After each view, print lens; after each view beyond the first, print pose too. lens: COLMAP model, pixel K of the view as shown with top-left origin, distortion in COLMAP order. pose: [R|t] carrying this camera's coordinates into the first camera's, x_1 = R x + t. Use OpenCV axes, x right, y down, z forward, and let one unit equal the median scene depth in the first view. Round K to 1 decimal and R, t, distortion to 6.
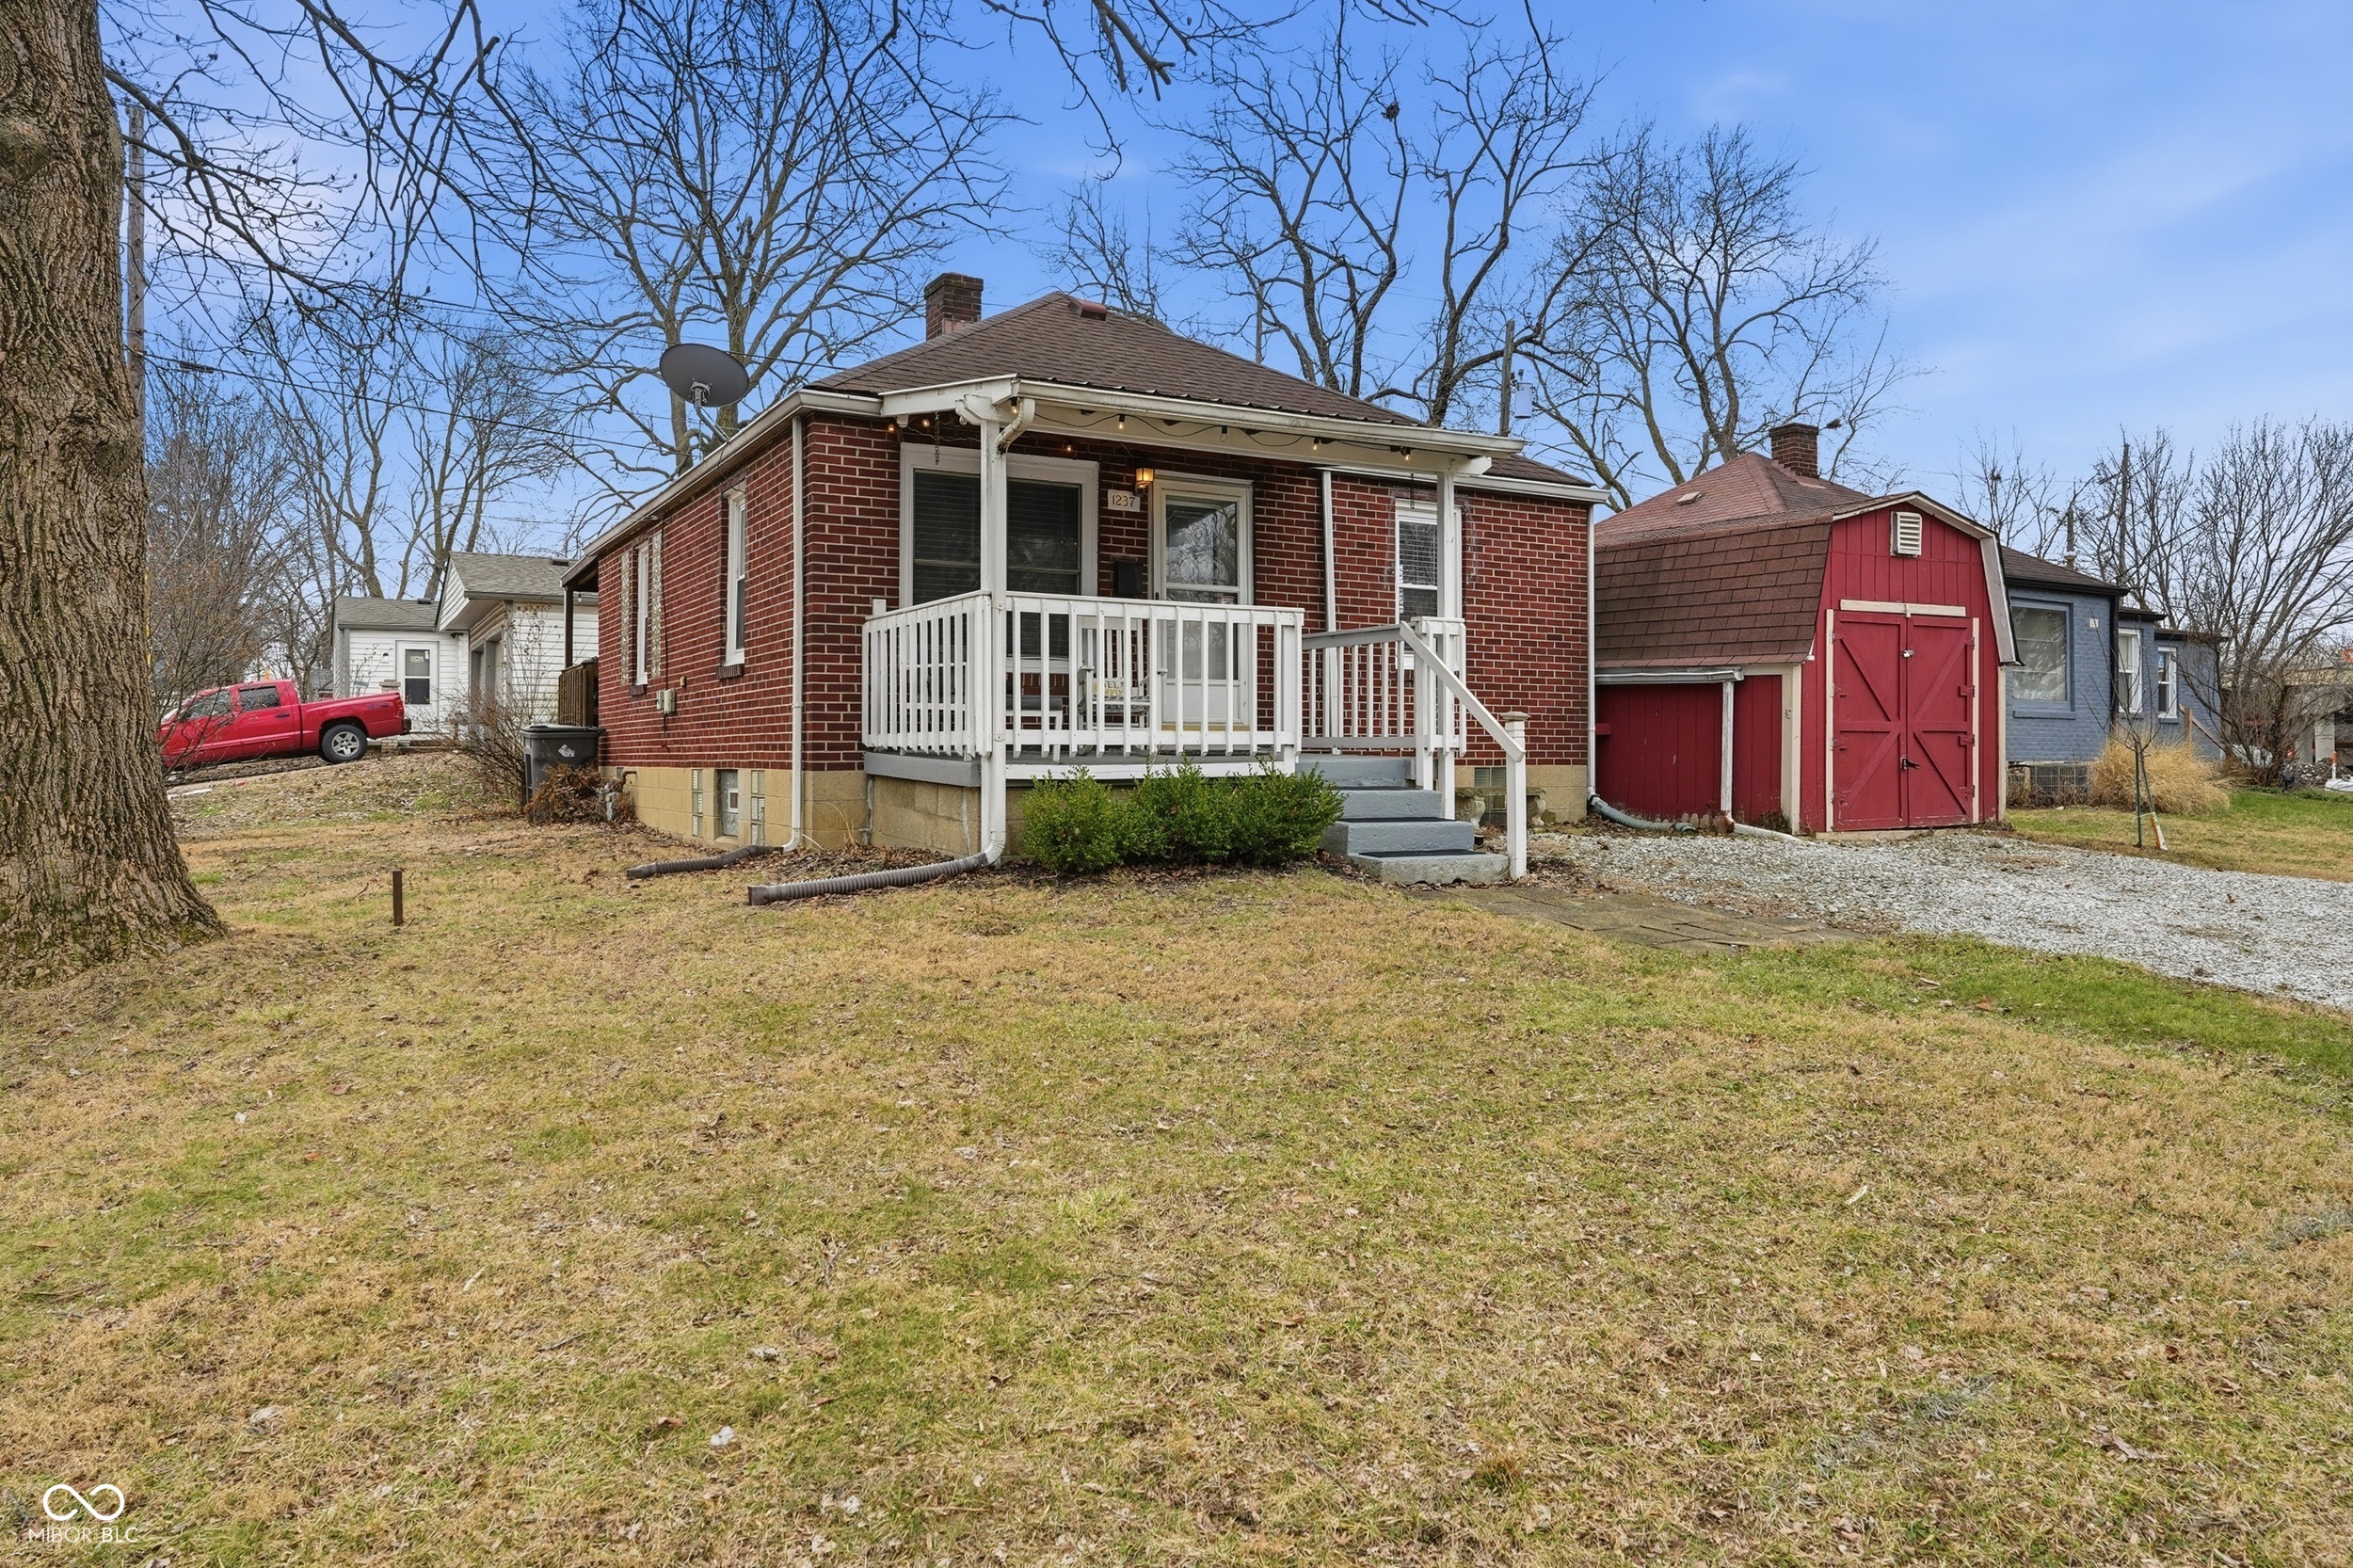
lens RADIAL K [[1515.0, 0, 1175.1], [0, 1515.0, 770.4], [0, 0, 1]] dist [-0.030622, 0.022857]
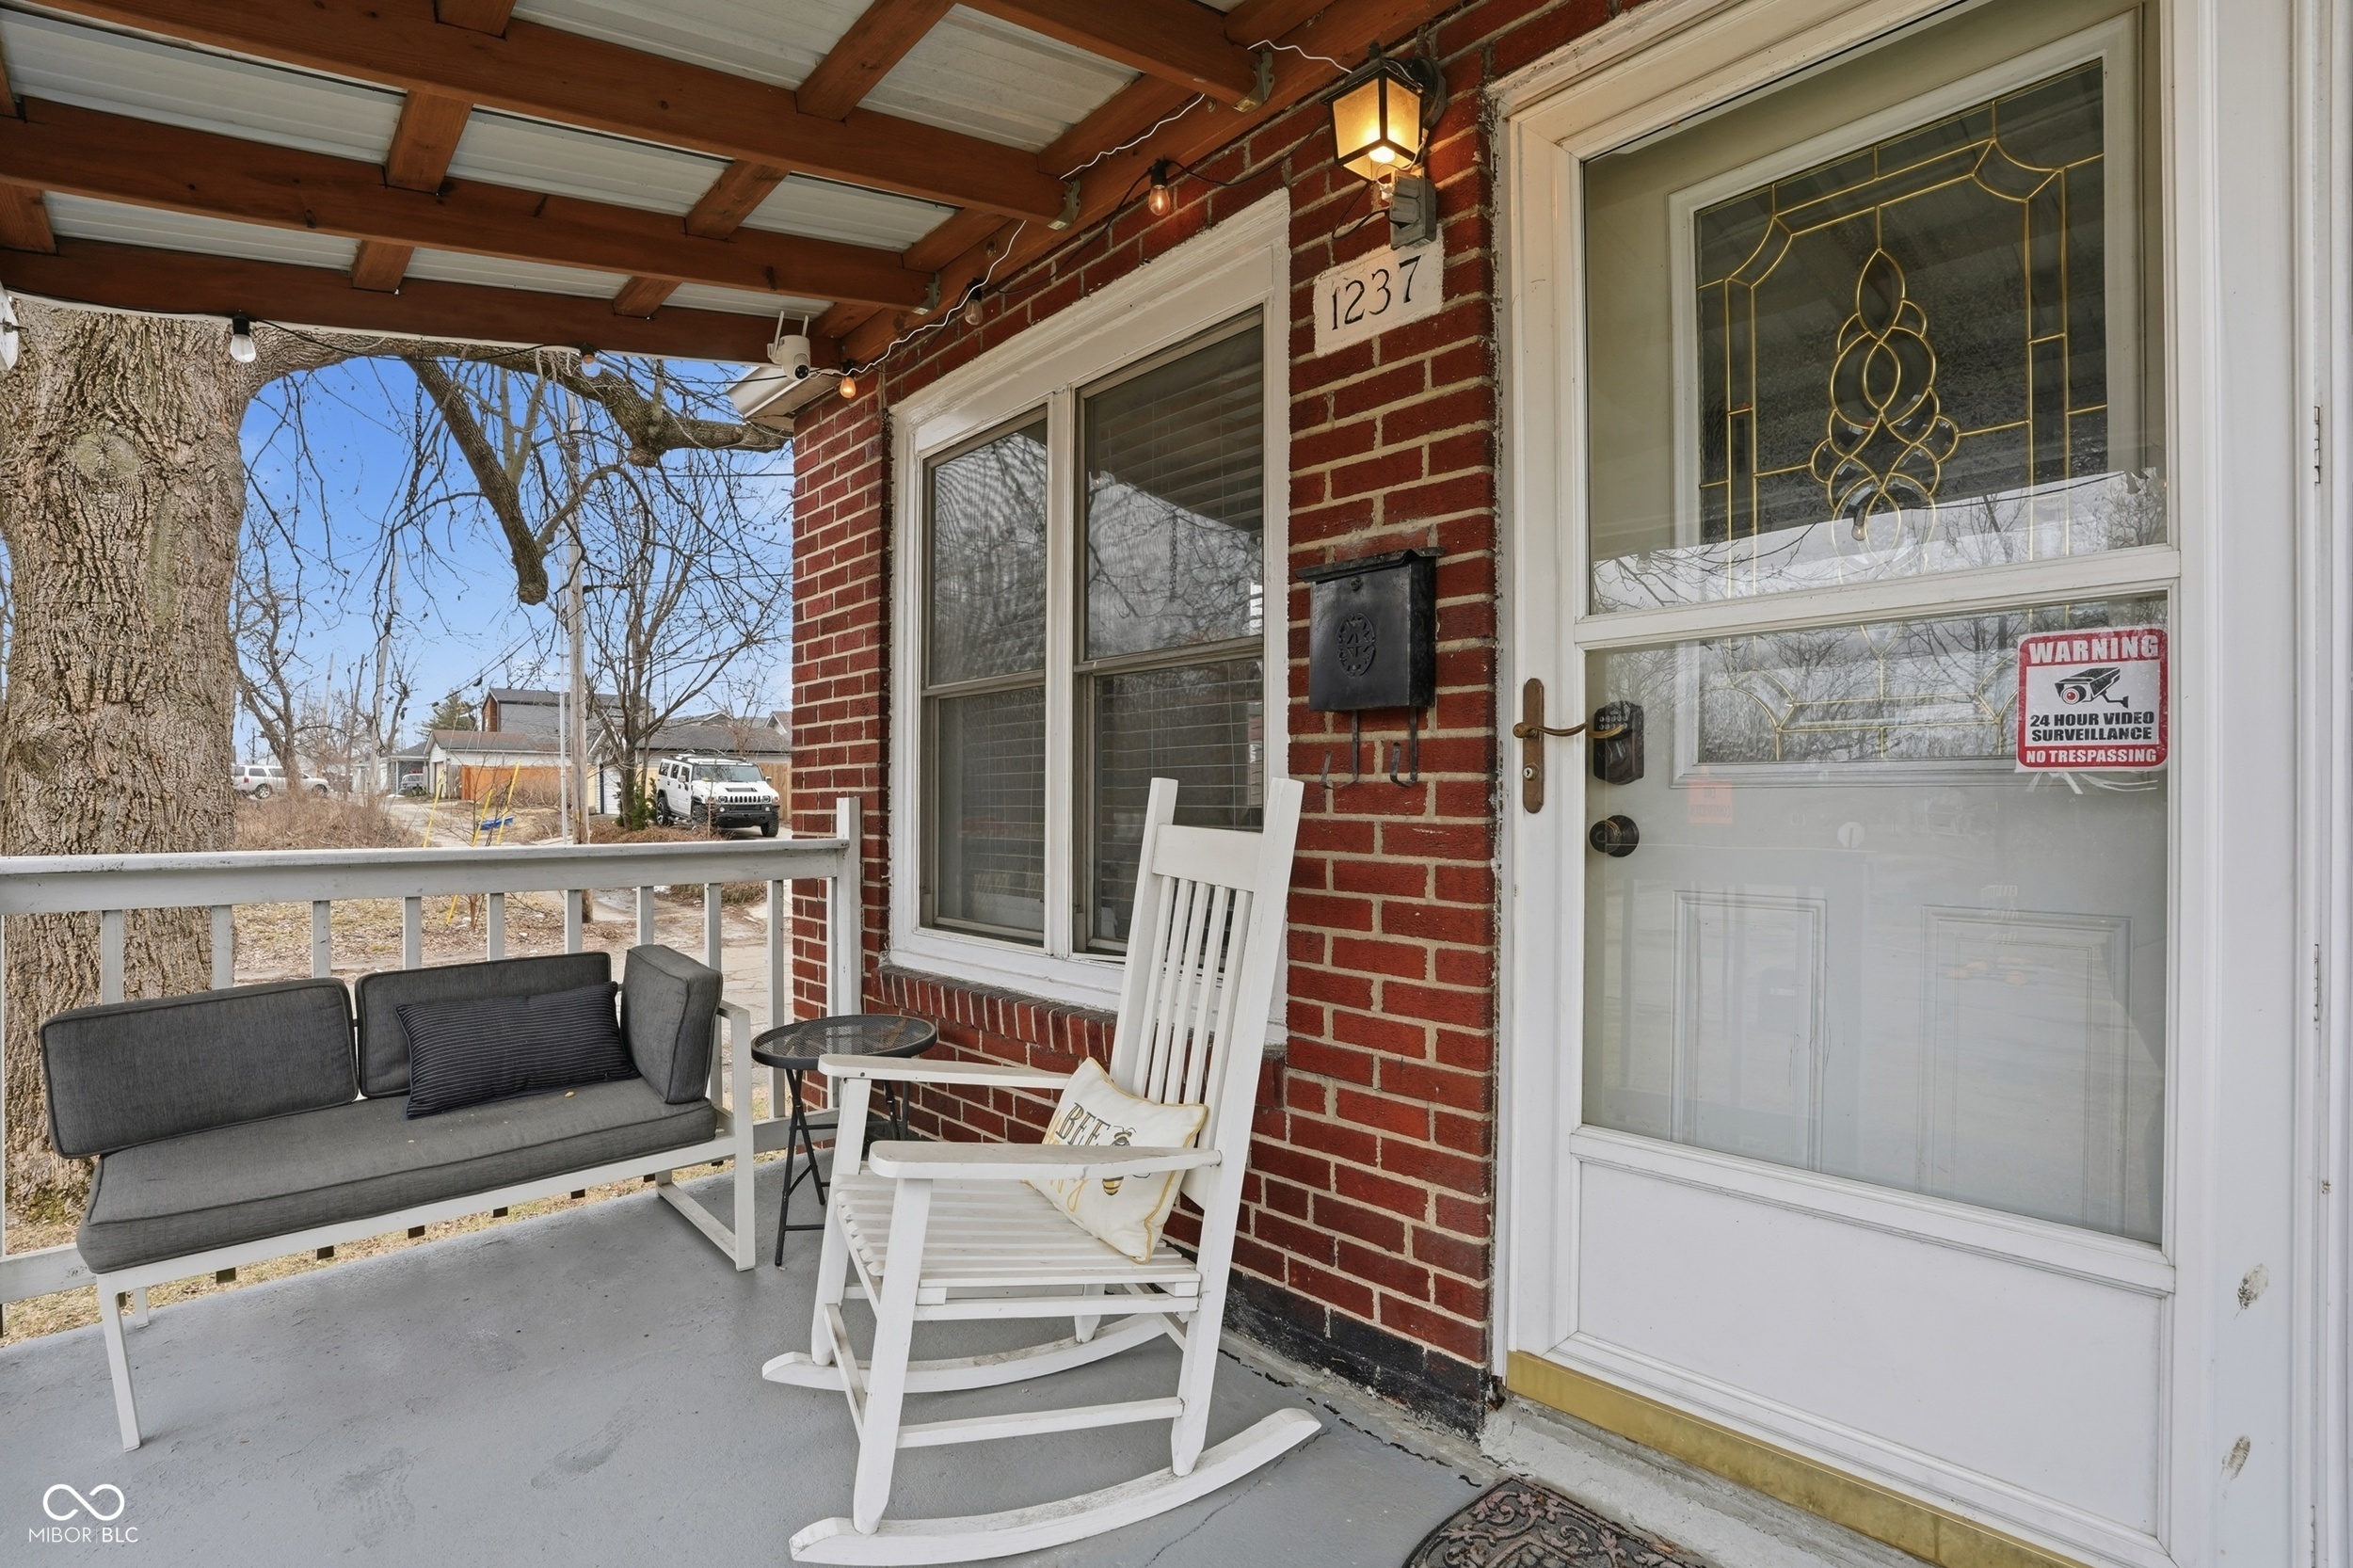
lens RADIAL K [[1099.8, 0, 1188.2], [0, 1099.8, 802.1], [0, 0, 1]] dist [-0.064271, 0.020186]
pose [[0.203248, 0.001788, -0.979126, 0.115117], [-0.012068, 0.999927, -0.000679, -0.102122], [0.979053, 0.011954, 0.203255, 0.934325]]
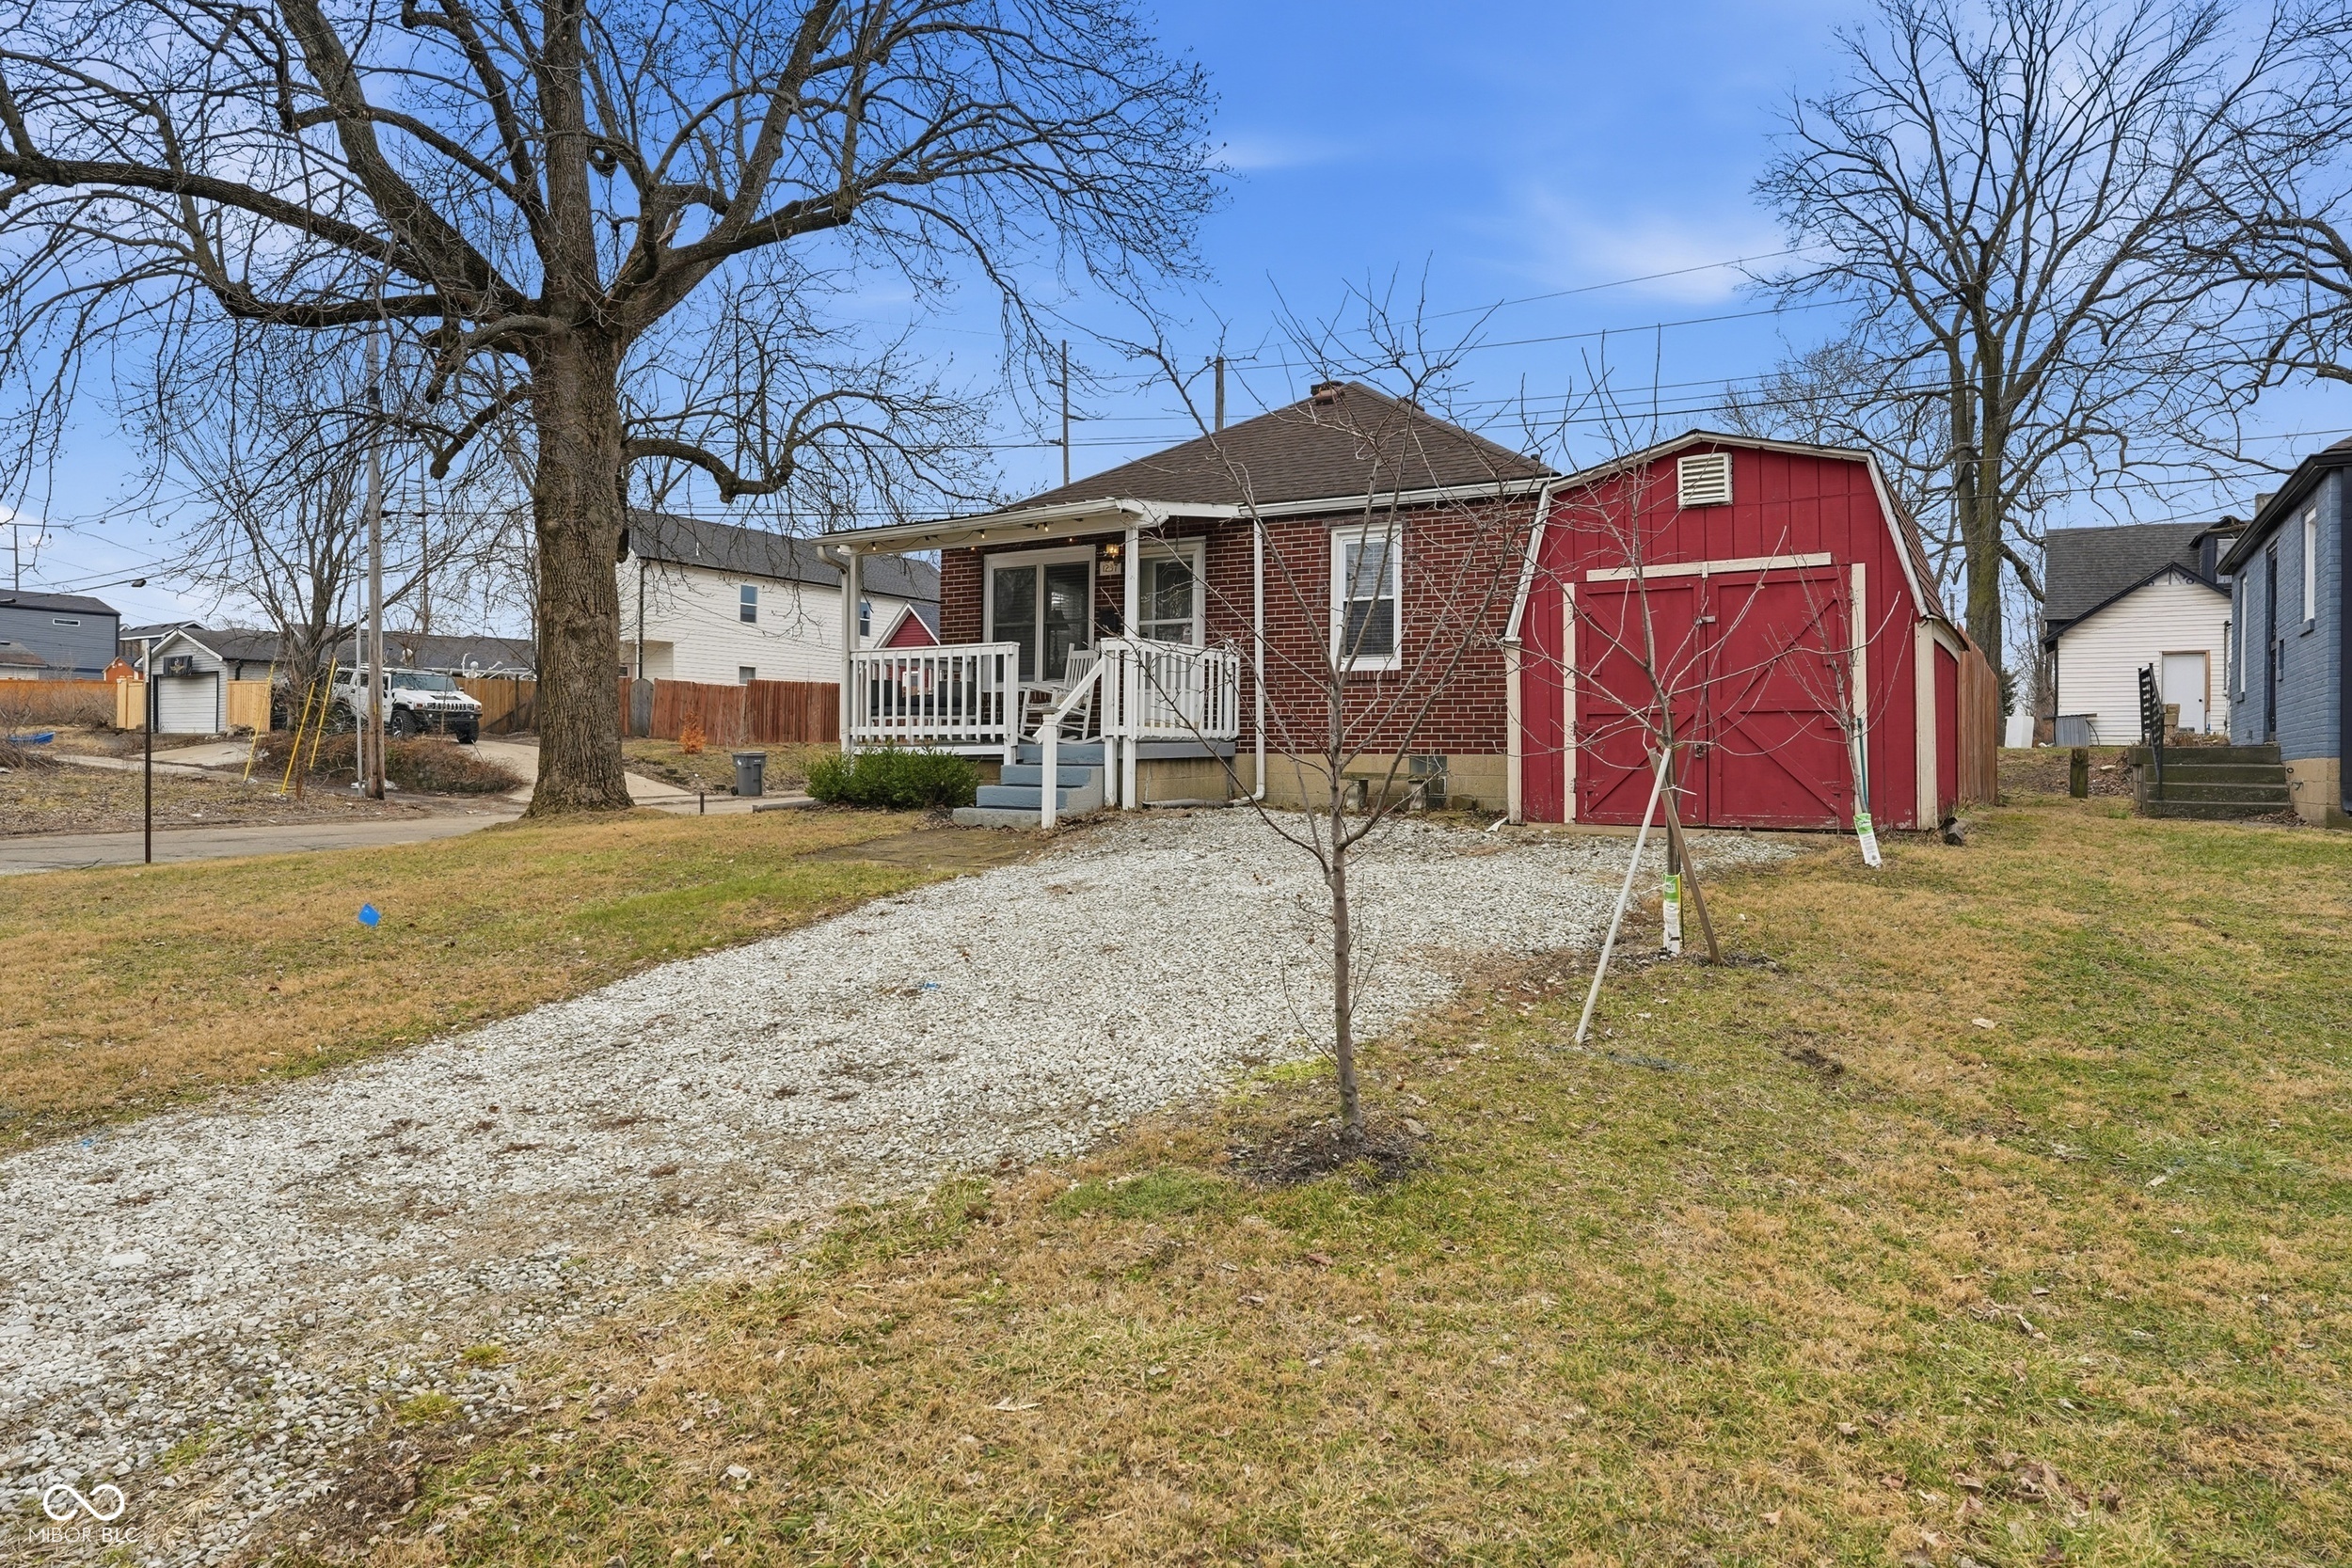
lens RADIAL K [[1451.5, 0, 1170.3], [0, 1451.5, 761.8], [0, 0, 1]] dist [-0.039745, -0.002230]
pose [[0.472119, 0.002169, -0.881532, 1.201749], [-0.019224, 0.999784, -0.007836, 0.015928], [0.881325, 0.020646, 0.472059, 0.399654]]
